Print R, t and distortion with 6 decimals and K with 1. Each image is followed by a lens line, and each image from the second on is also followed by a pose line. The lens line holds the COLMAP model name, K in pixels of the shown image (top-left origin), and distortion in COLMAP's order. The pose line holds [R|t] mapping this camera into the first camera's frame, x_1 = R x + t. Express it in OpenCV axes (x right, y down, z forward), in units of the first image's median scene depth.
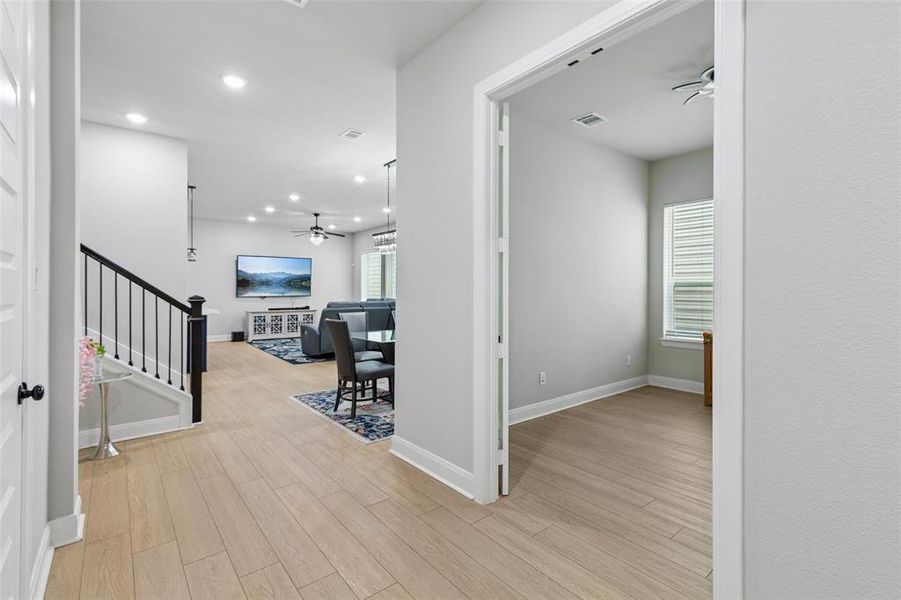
lens RADIAL K [[410.9, 0, 461.0], [0, 410.9, 286.5], [0, 0, 1]] dist [0.011927, -0.001720]
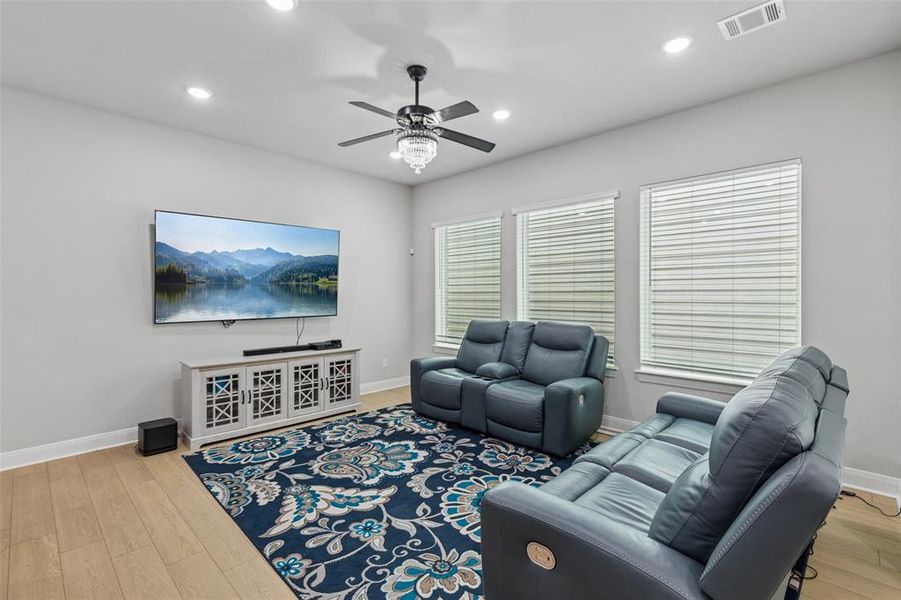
lens RADIAL K [[410.9, 0, 451.4], [0, 410.9, 295.5], [0, 0, 1]] dist [0.011927, -0.001720]
pose [[0.992702, -0.000678, 0.120590, -0.321315], [-0.000303, 0.999967, 0.008120, -0.001245], [-0.120591, -0.008098, 0.992669, 0.595540]]
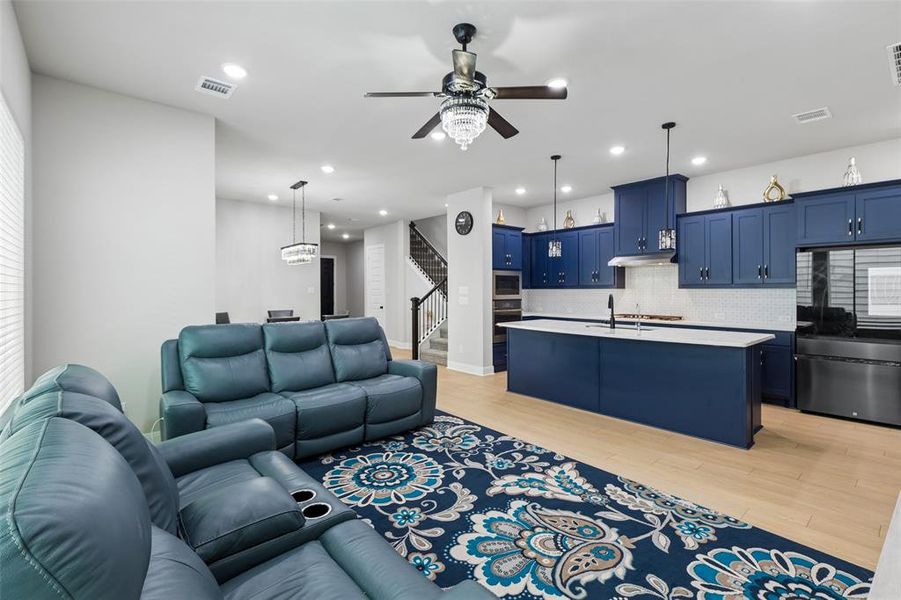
lens RADIAL K [[410.9, 0, 438.0], [0, 410.9, 291.6], [0, 0, 1]] dist [0.011927, -0.001720]
pose [[-0.999993, 0.003774, -0.000497, -0.285534], [0.003773, 0.999992, 0.001275, 0.002148], [0.000502, 0.001274, -0.999999, 1.295161]]
